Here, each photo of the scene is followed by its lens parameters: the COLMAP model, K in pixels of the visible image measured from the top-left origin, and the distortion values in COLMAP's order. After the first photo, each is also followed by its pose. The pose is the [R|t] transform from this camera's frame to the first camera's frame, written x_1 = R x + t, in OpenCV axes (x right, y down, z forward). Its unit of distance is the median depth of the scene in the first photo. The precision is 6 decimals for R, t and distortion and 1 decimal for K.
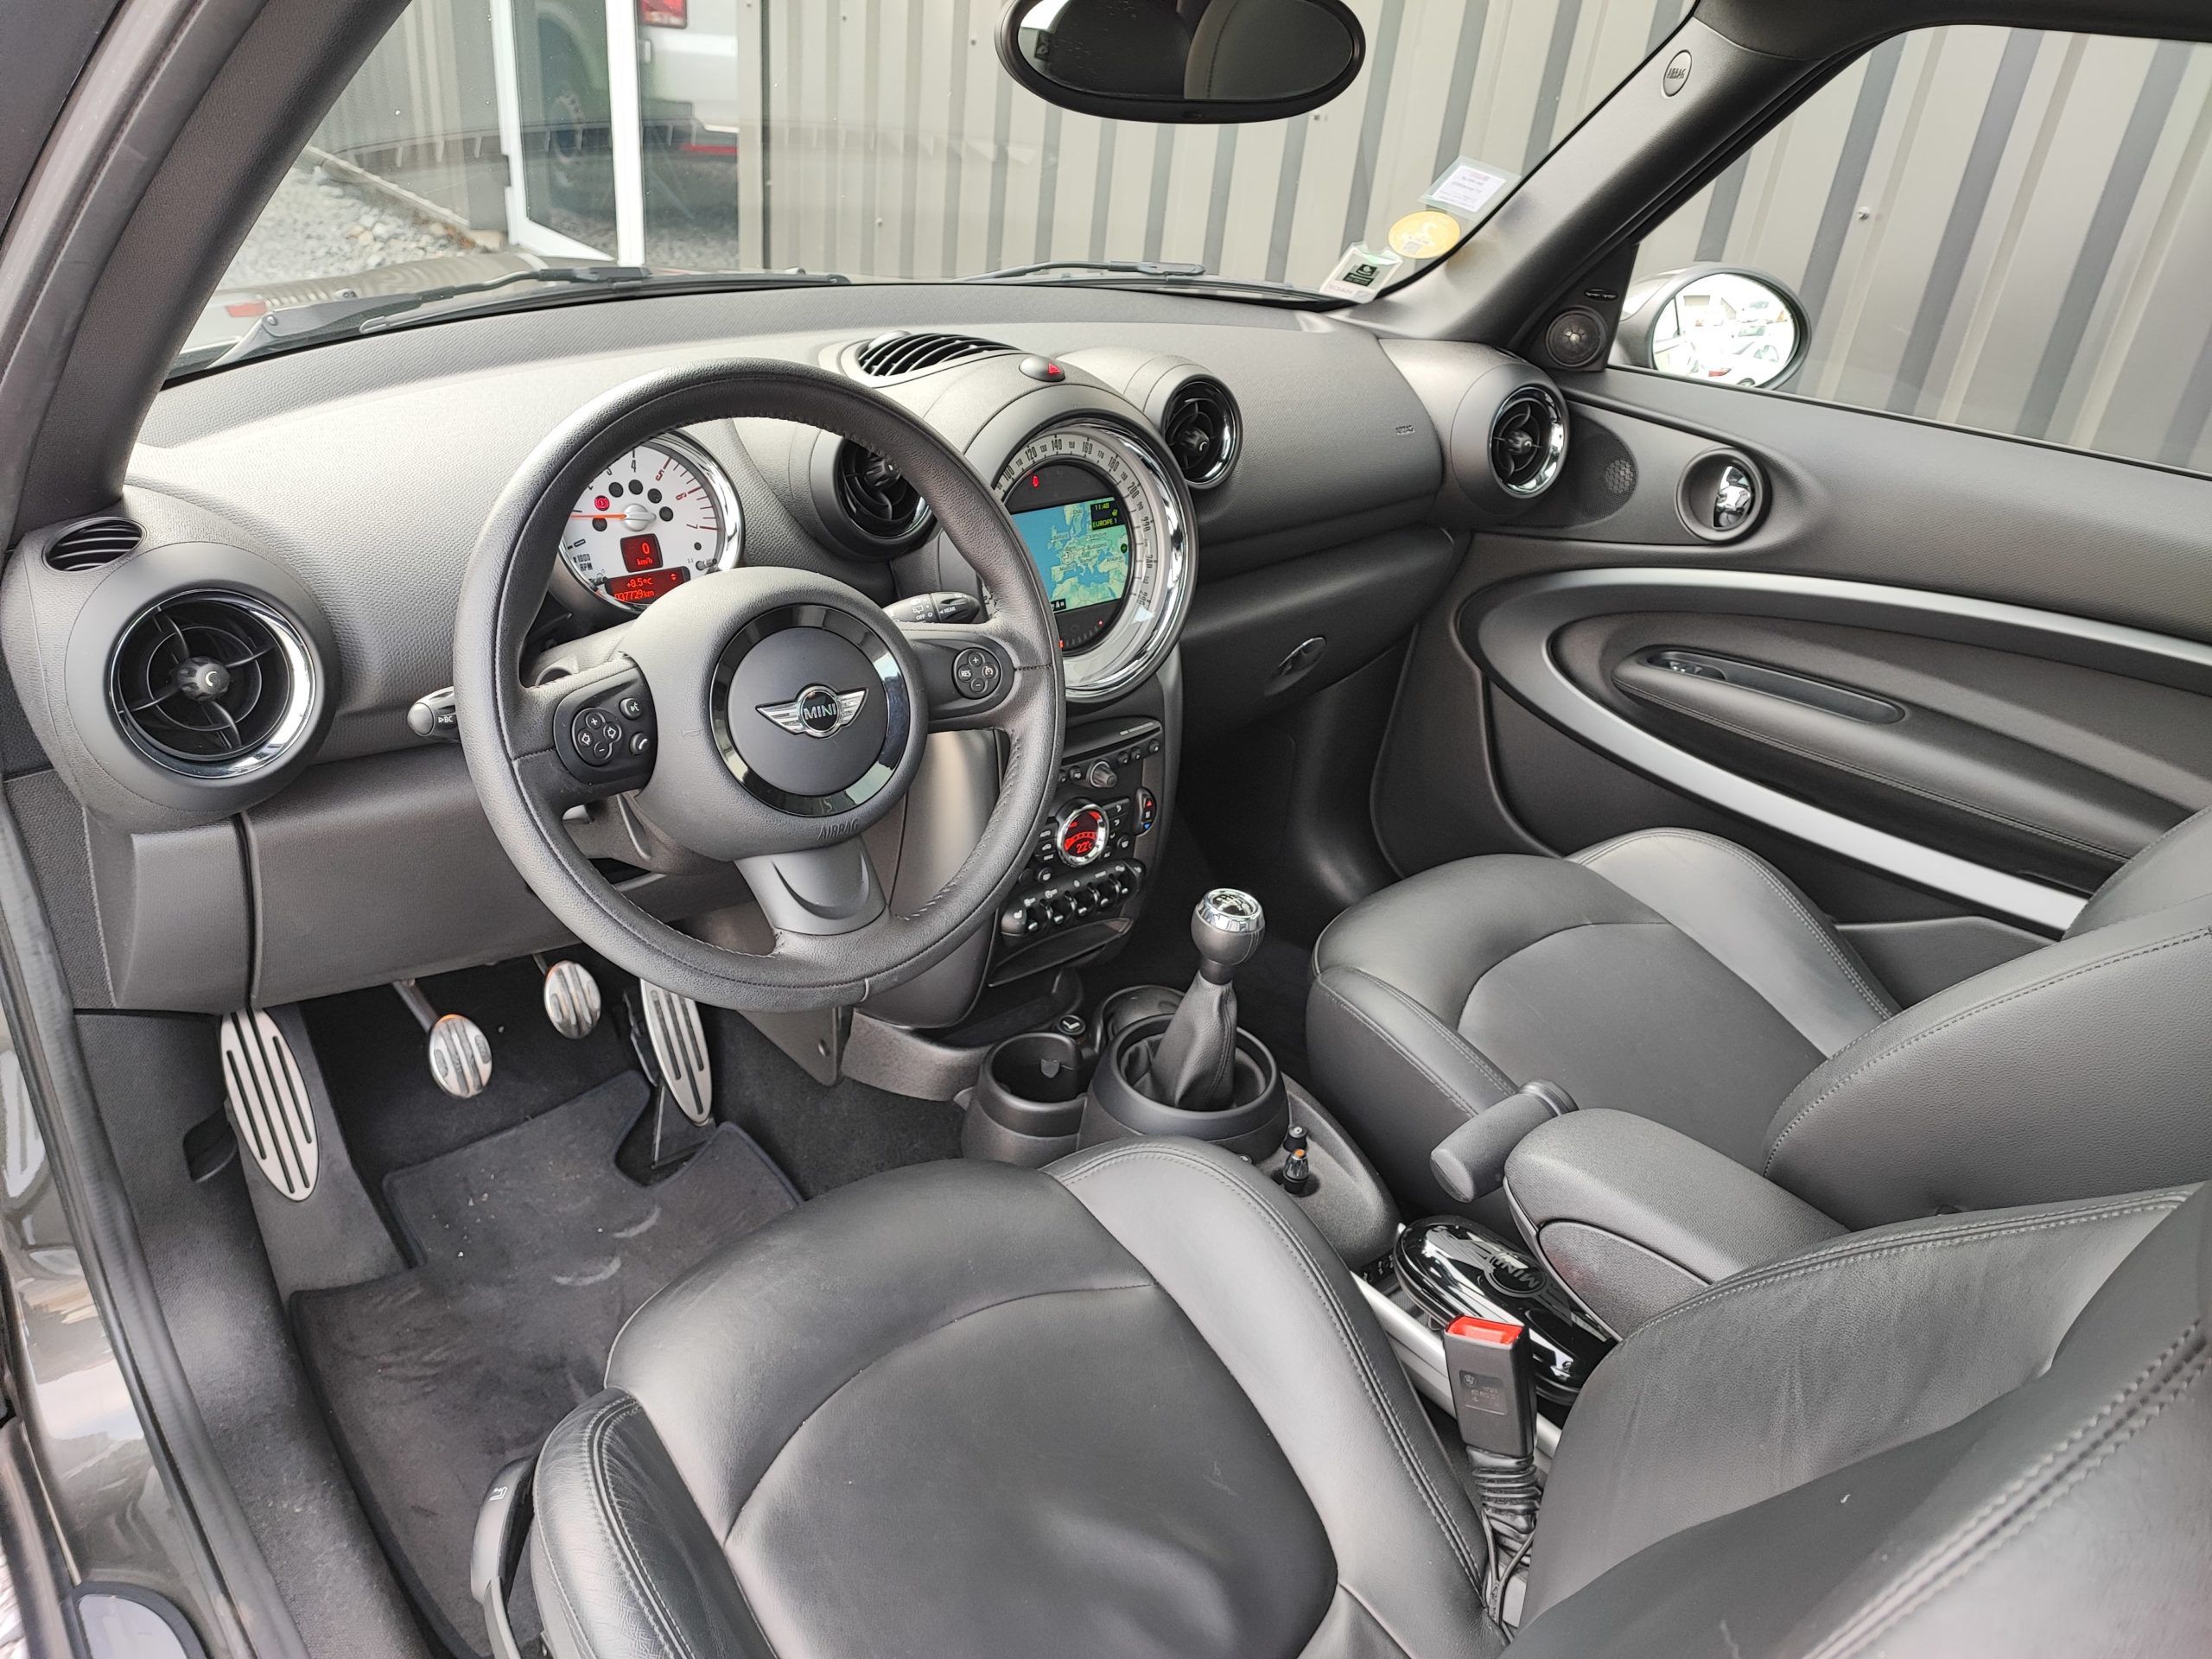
lens RADIAL K [[1576.0, 0, 1118.1], [0, 1576.0, 832.2], [0, 0, 1]] dist [0.036321, -0.037834]
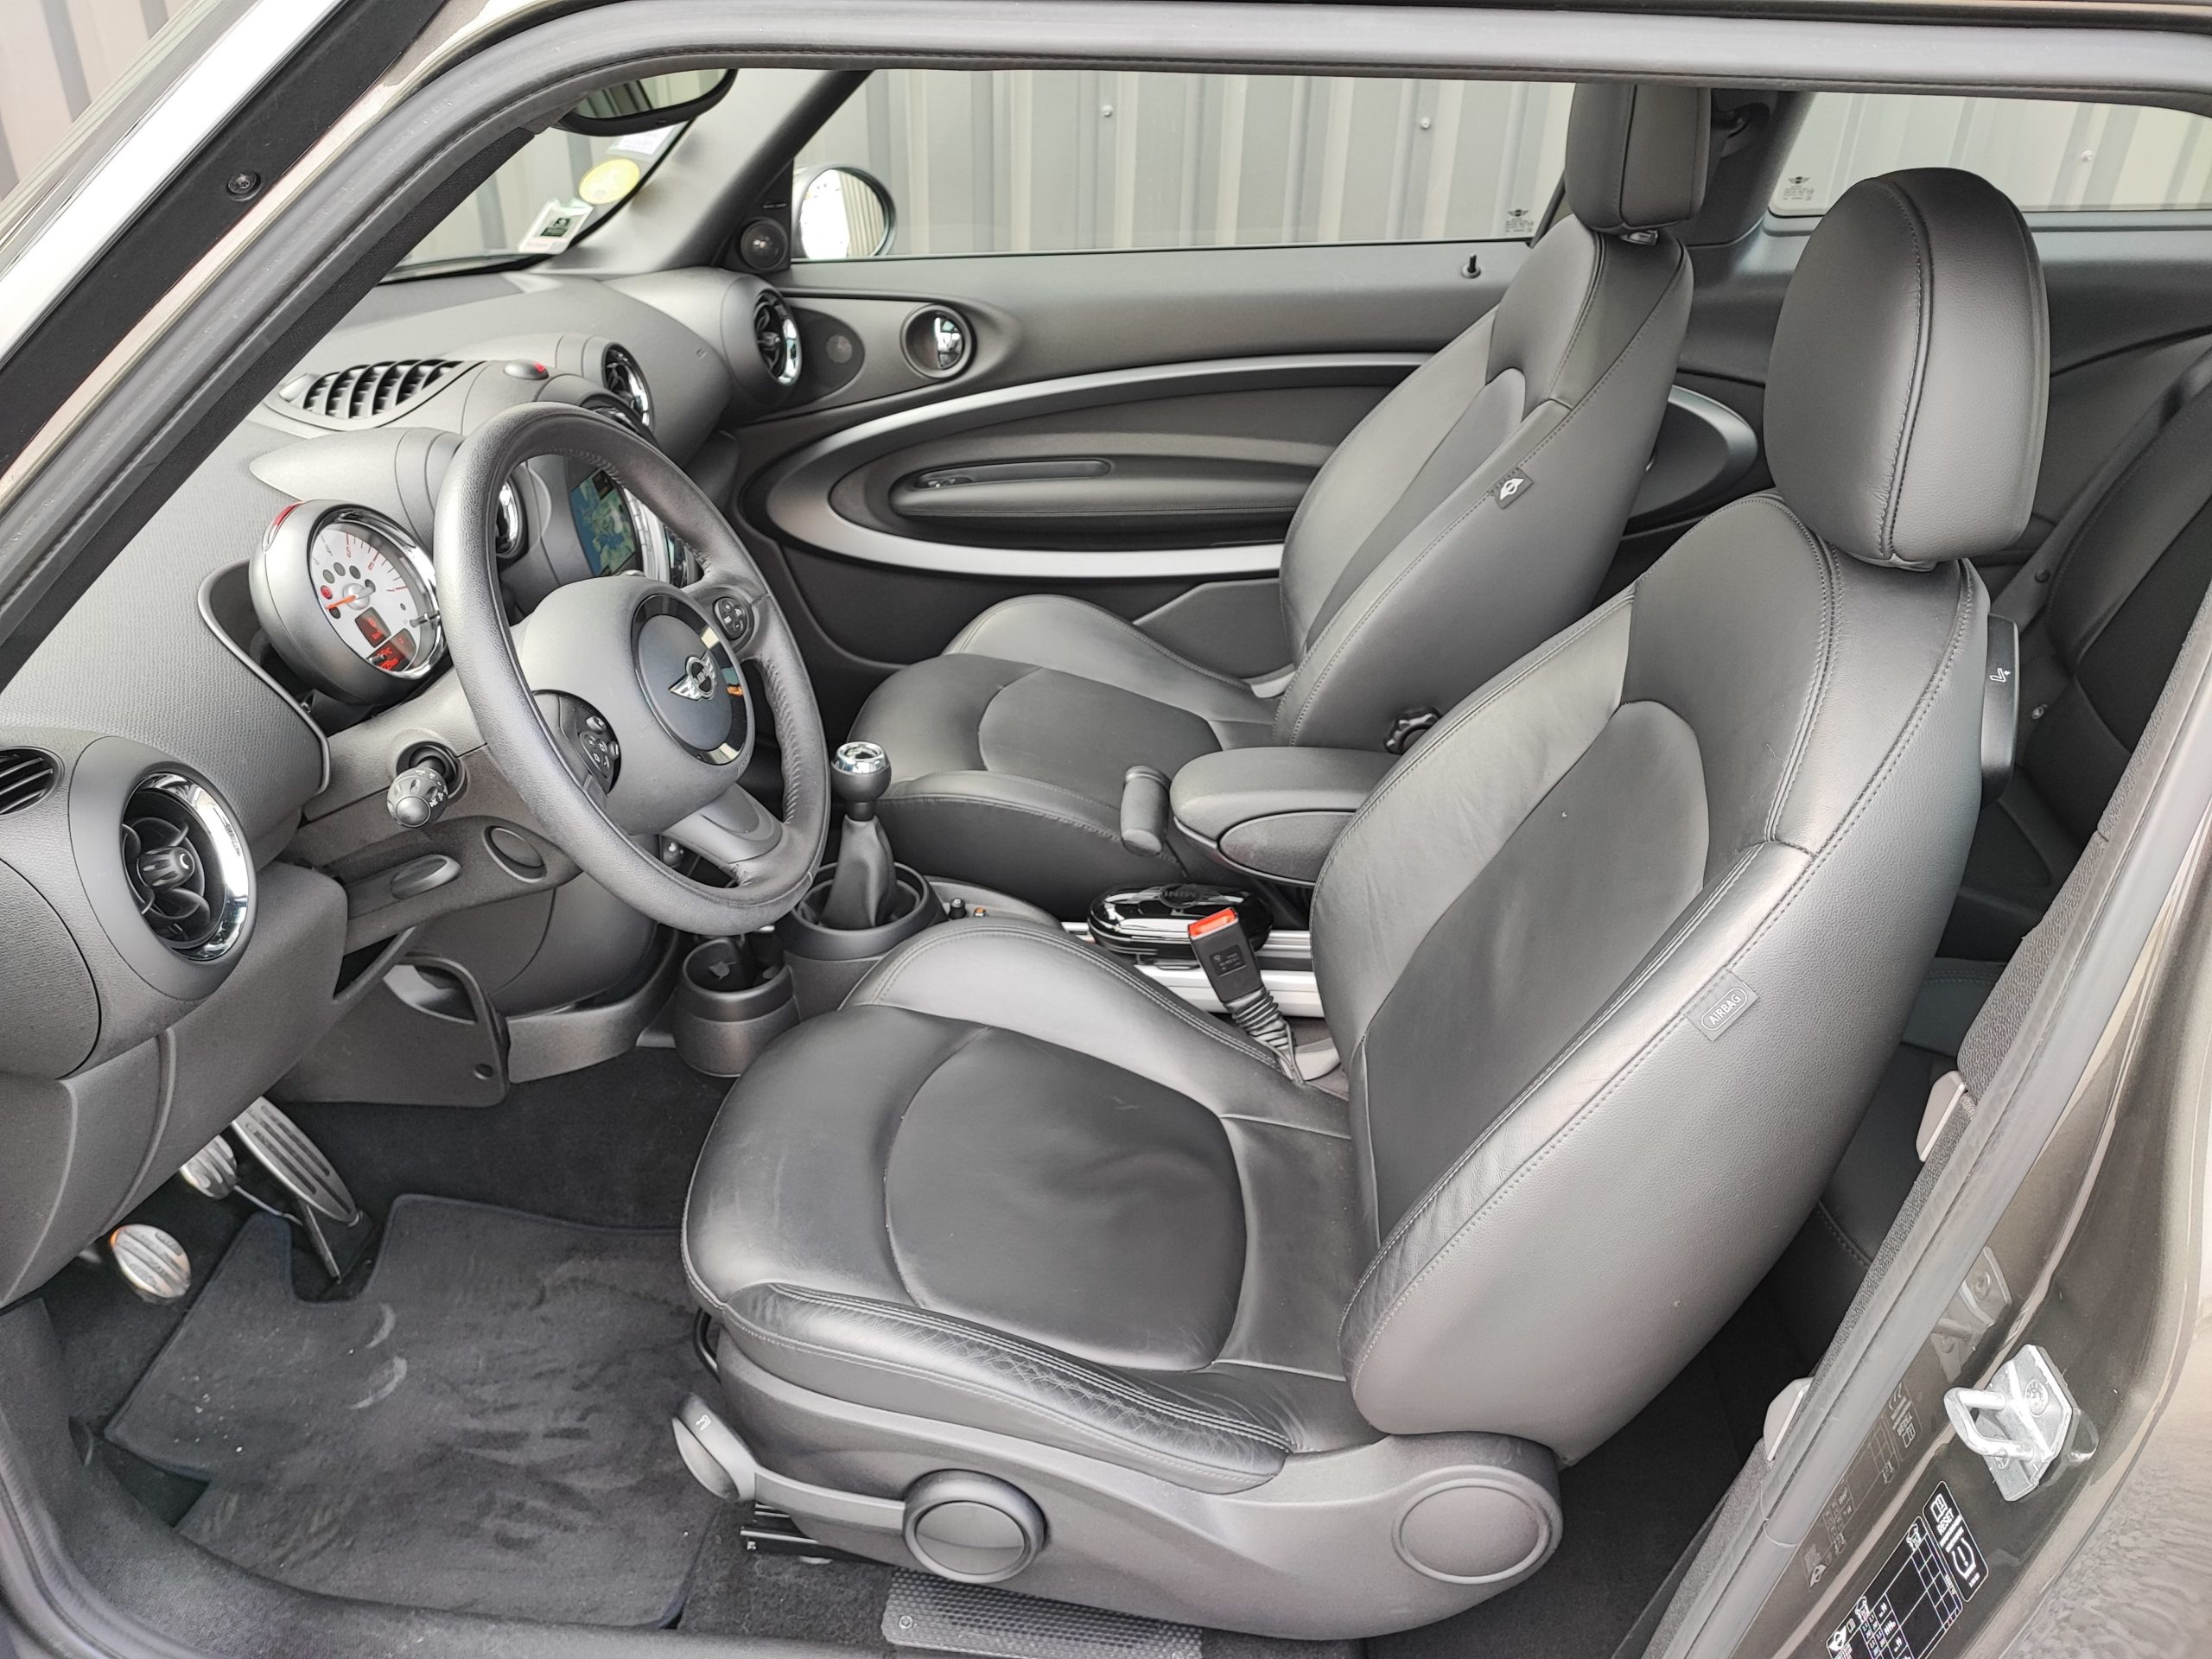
lens RADIAL K [[1576.0, 0, 1098.8], [0, 1576.0, 820.2], [0, 0, 1]] dist [0.036321, -0.037834]
pose [[0.719104, -0.411878, 0.559683, -0.474169], [0.375614, 0.908000, 0.185605, -0.060424], [-0.584639, 0.076756, 0.807654, -0.087822]]
